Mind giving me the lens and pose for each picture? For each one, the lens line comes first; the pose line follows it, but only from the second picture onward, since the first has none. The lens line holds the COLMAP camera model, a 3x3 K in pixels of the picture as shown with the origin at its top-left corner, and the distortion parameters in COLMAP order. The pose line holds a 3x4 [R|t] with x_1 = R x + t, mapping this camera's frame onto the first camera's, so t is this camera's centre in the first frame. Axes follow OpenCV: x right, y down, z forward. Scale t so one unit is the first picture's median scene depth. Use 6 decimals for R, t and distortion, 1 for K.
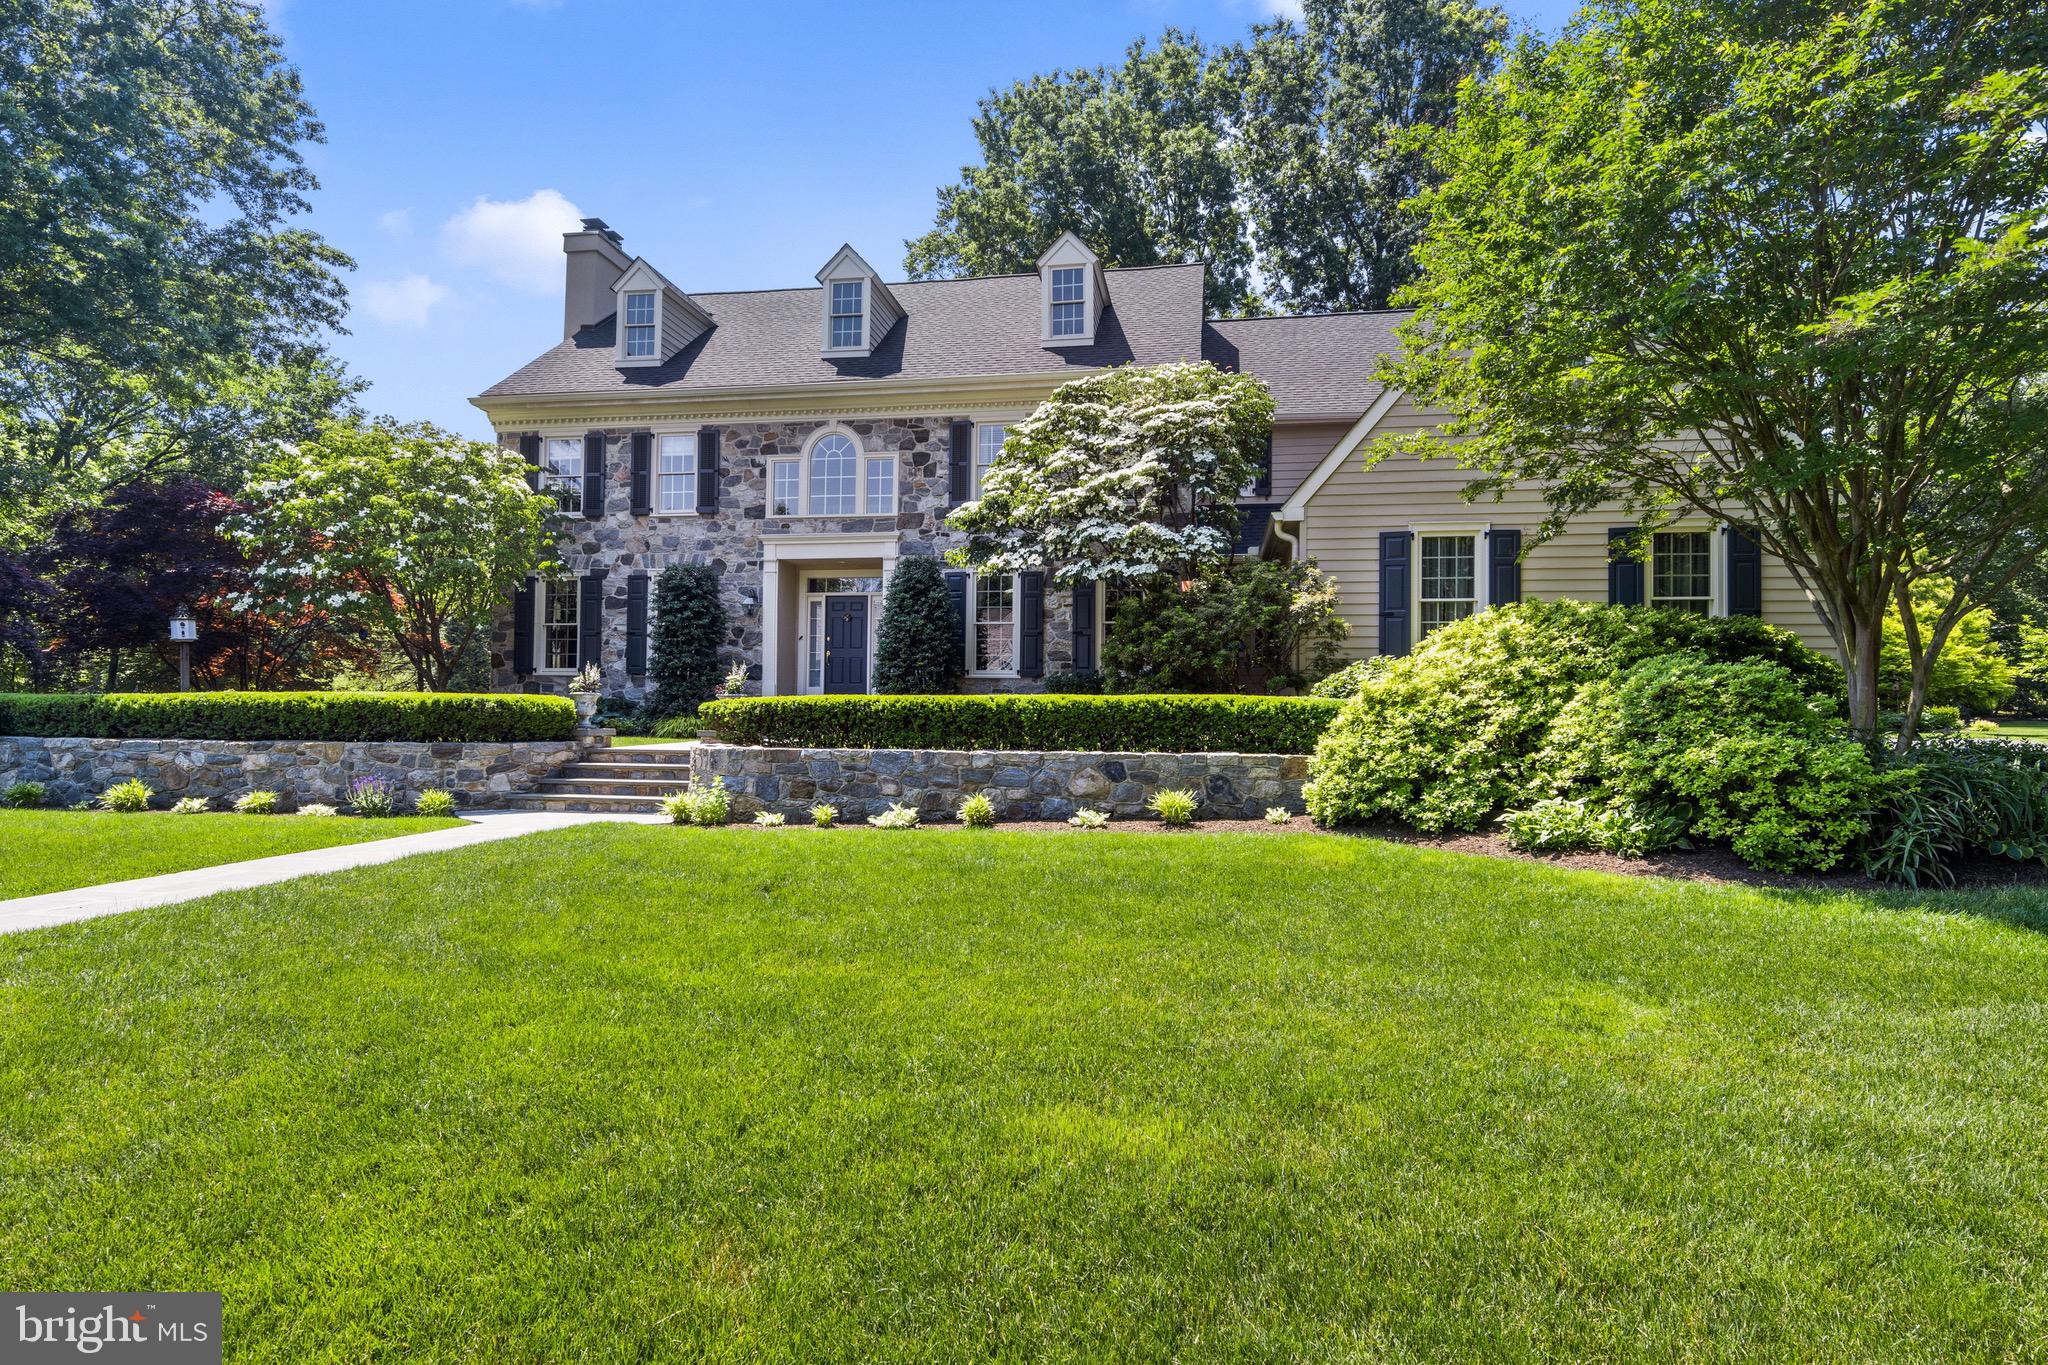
lens RADIAL K [[1074.2, 0, 1032.4], [0, 1074.2, 688.8], [0, 0, 1]] dist [0.011223, -0.002340]
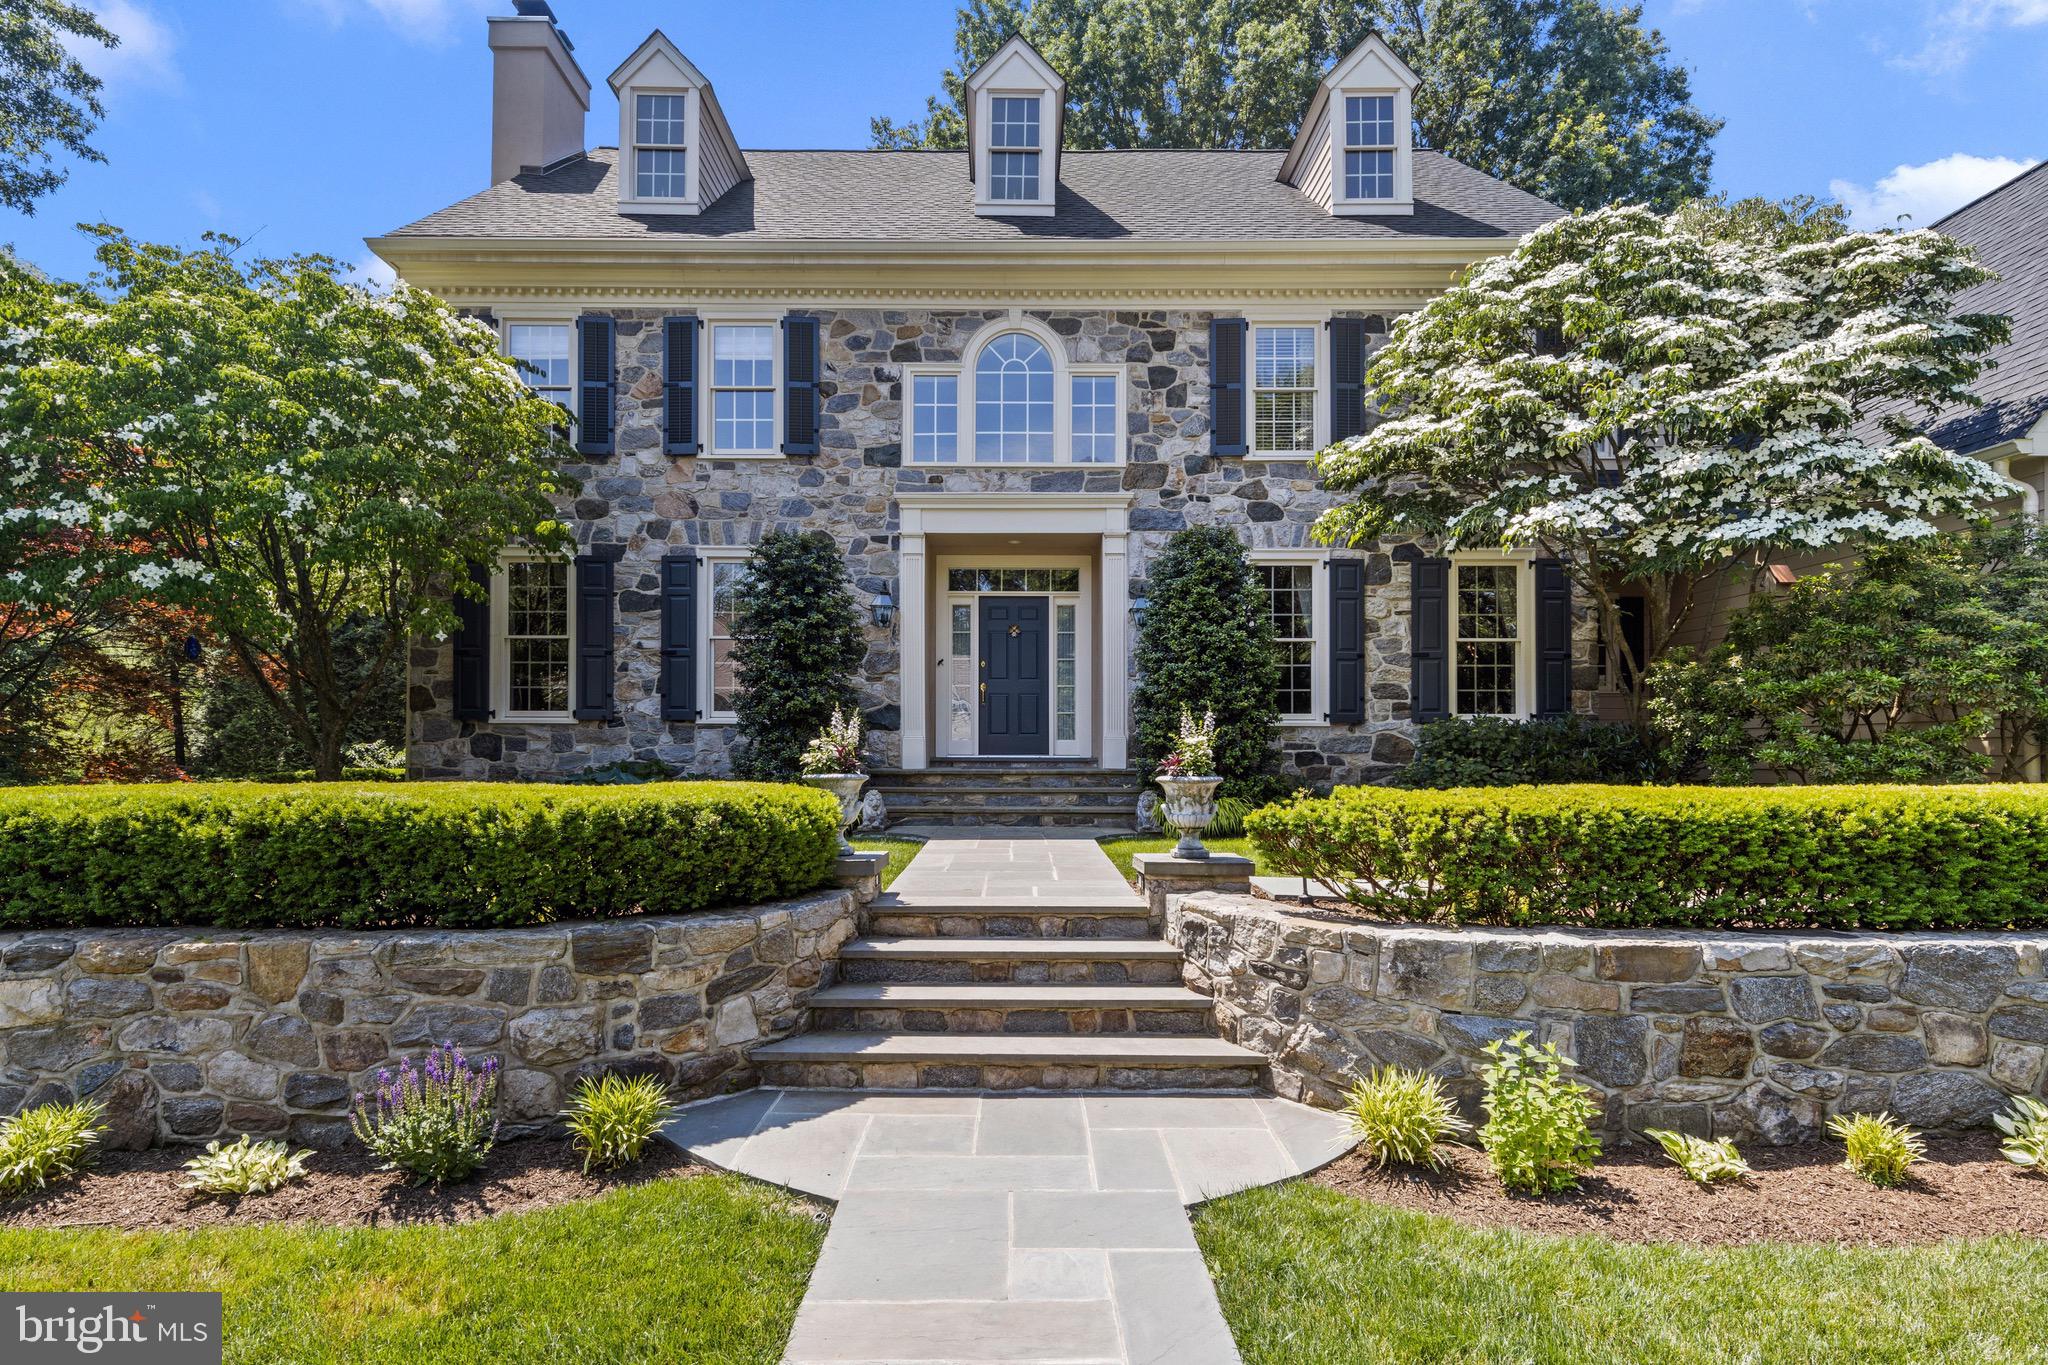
lens RADIAL K [[1074.2, 0, 1009.2], [0, 1074.2, 746.4], [0, 0, 1]] dist [0.011223, -0.002340]
pose [[0.986014, -0.006794, 0.166522, -0.297296], [0.003221, 0.999759, 0.021713, -0.012175], [-0.166630, -0.020873, 0.985799, 0.390627]]
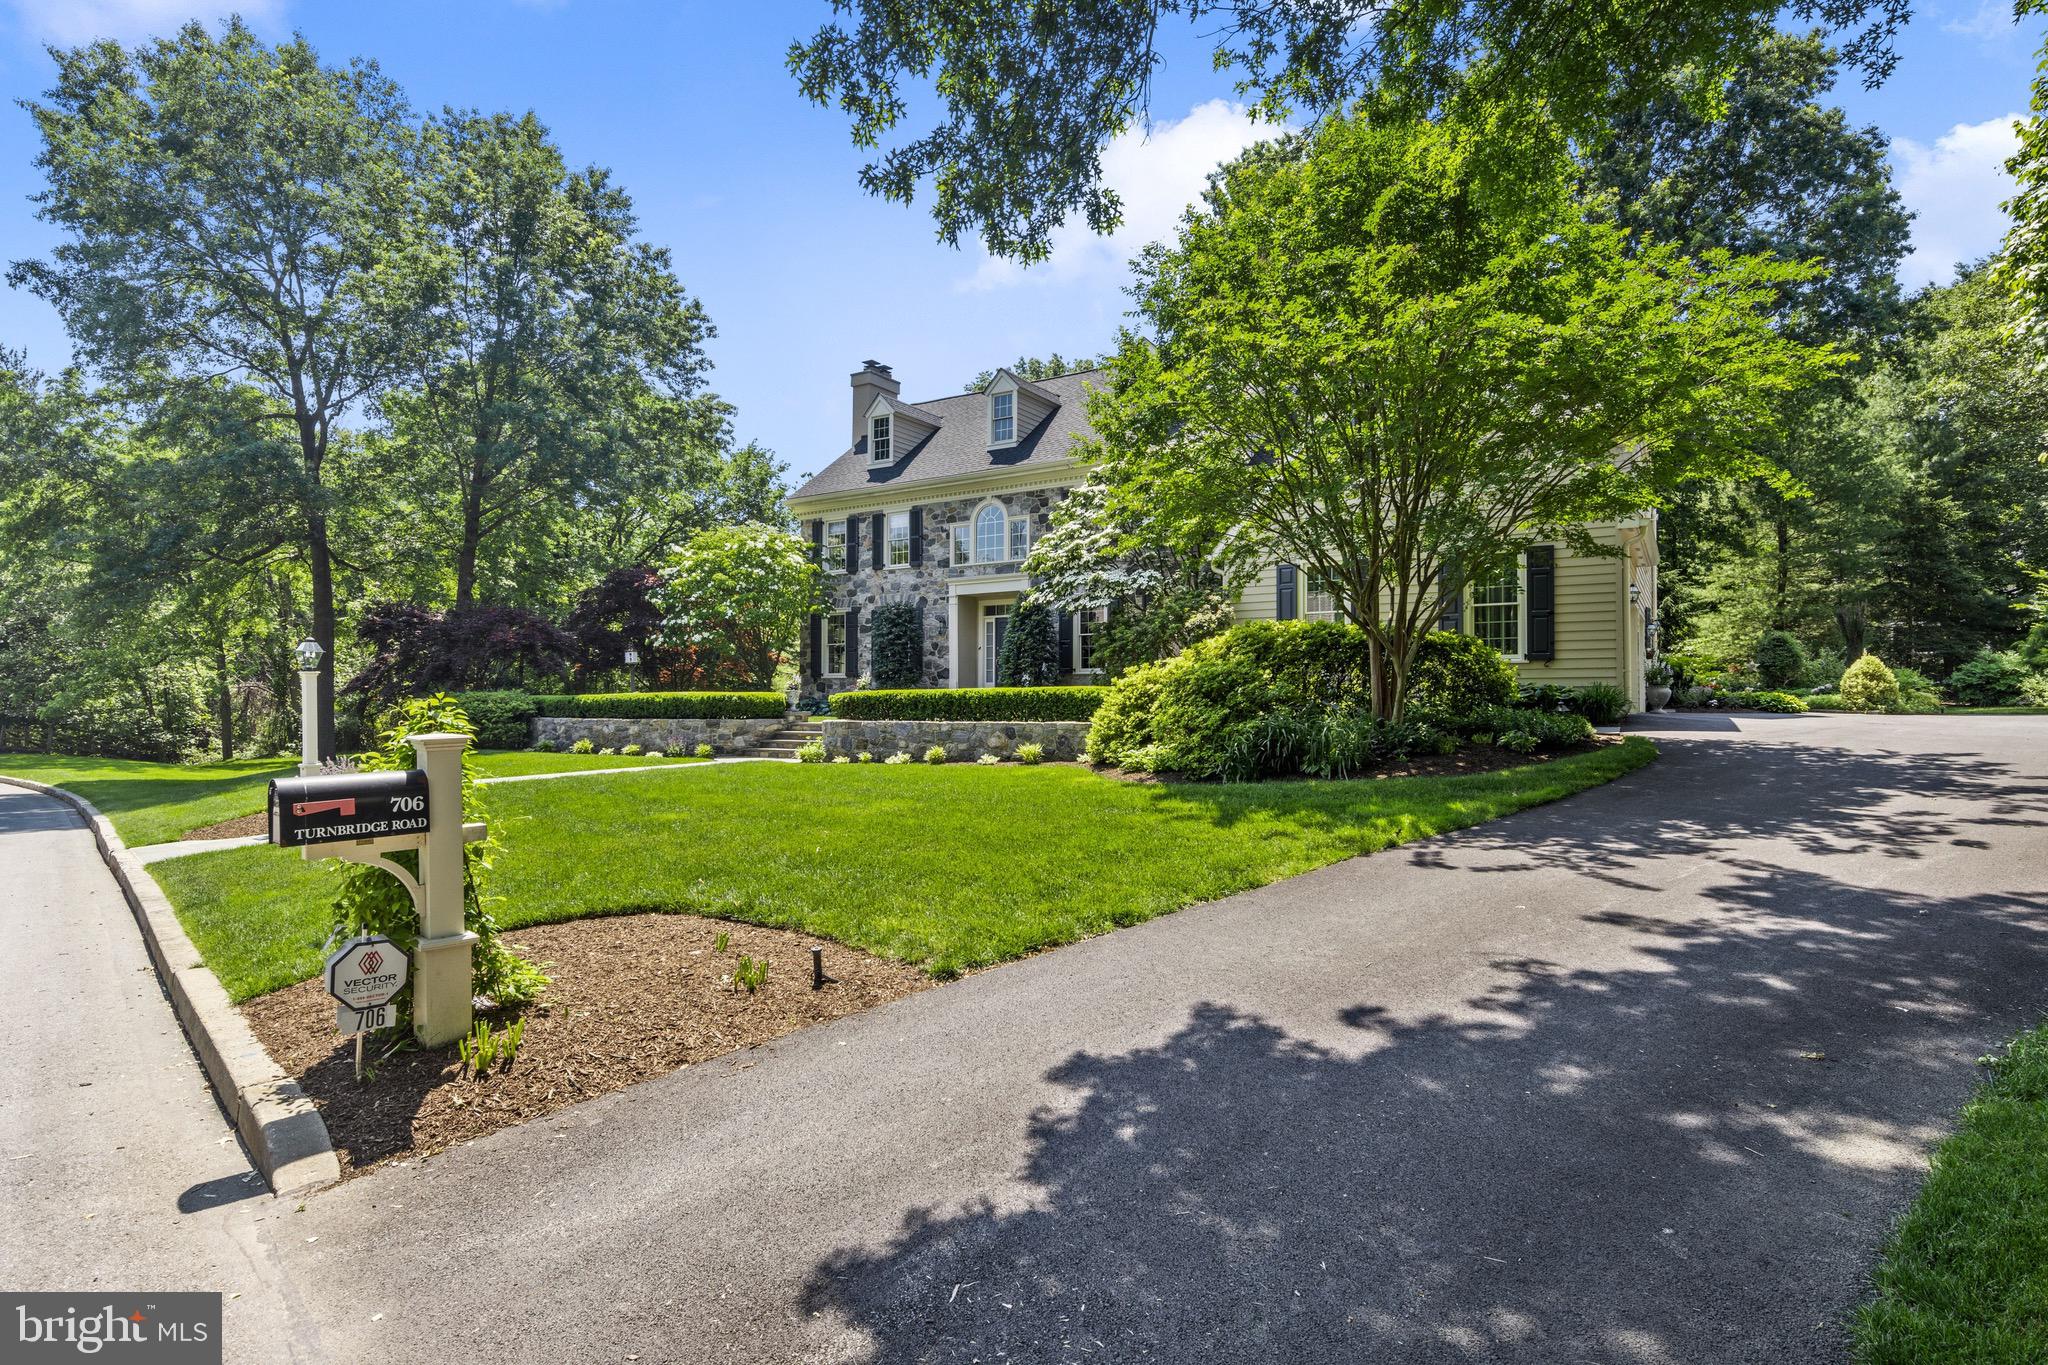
lens RADIAL K [[1074.2, 0, 1016.3], [0, 1074.2, 680.0], [0, 0, 1]] dist [0.011223, -0.002340]
pose [[0.915786, -0.019541, -0.401191, 0.420493], [0.020169, 0.999793, -0.002657, -0.000941], [0.401160, -0.005658, 0.915991, -0.296655]]
